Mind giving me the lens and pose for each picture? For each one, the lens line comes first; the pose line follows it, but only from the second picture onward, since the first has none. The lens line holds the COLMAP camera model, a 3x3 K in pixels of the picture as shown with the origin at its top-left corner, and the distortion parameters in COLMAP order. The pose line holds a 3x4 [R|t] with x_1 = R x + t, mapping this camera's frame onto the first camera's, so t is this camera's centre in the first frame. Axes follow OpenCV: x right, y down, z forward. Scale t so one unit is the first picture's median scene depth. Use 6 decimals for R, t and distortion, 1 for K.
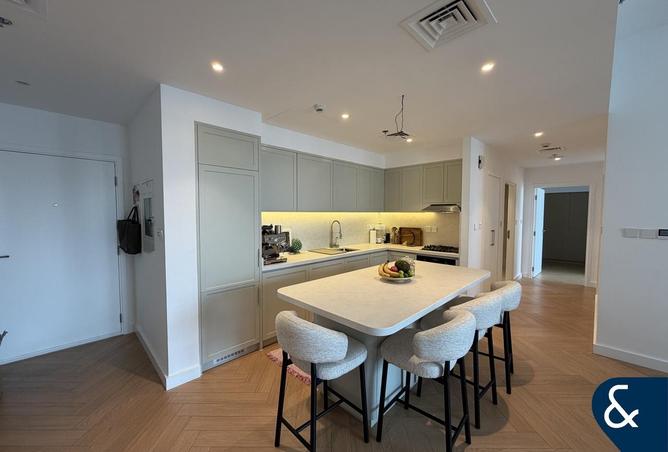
lens RADIAL K [[267.2, 0, 332.0], [0, 267.2, 226.6], [0, 0, 1]] dist [0.000656, 0.000119]
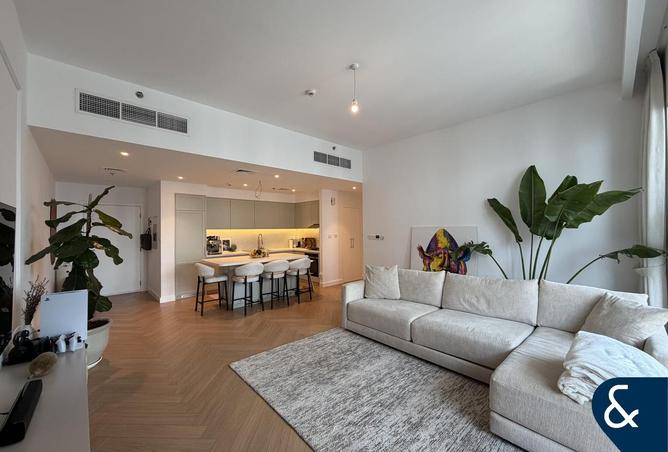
lens RADIAL K [[267.2, 0, 332.0], [0, 267.2, 226.6], [0, 0, 1]] dist [0.000656, 0.000119]
pose [[0.999471, -0.011304, -0.030487, 0.694034], [0.009495, 0.998223, -0.058824, 0.048693], [0.031097, 0.058503, 0.997803, -0.955973]]
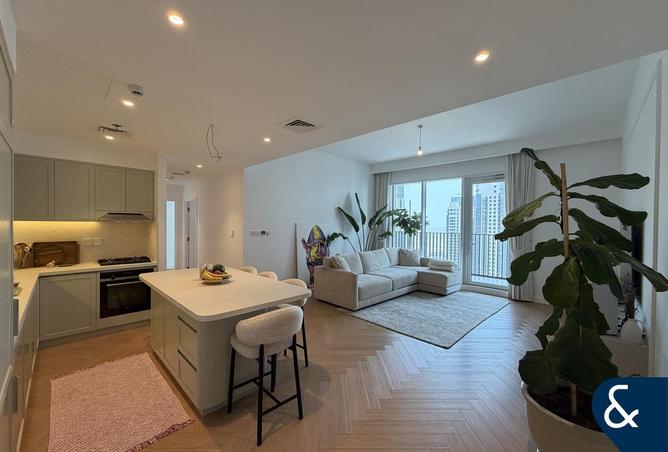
lens RADIAL K [[267.2, 0, 332.0], [0, 267.2, 226.6], [0, 0, 1]] dist [0.000656, 0.000119]
pose [[-0.008930, -0.016732, 0.999820, -0.646849], [0.038313, 0.999120, 0.017062, -0.030180], [-0.999226, 0.038459, -0.008281, 0.351704]]
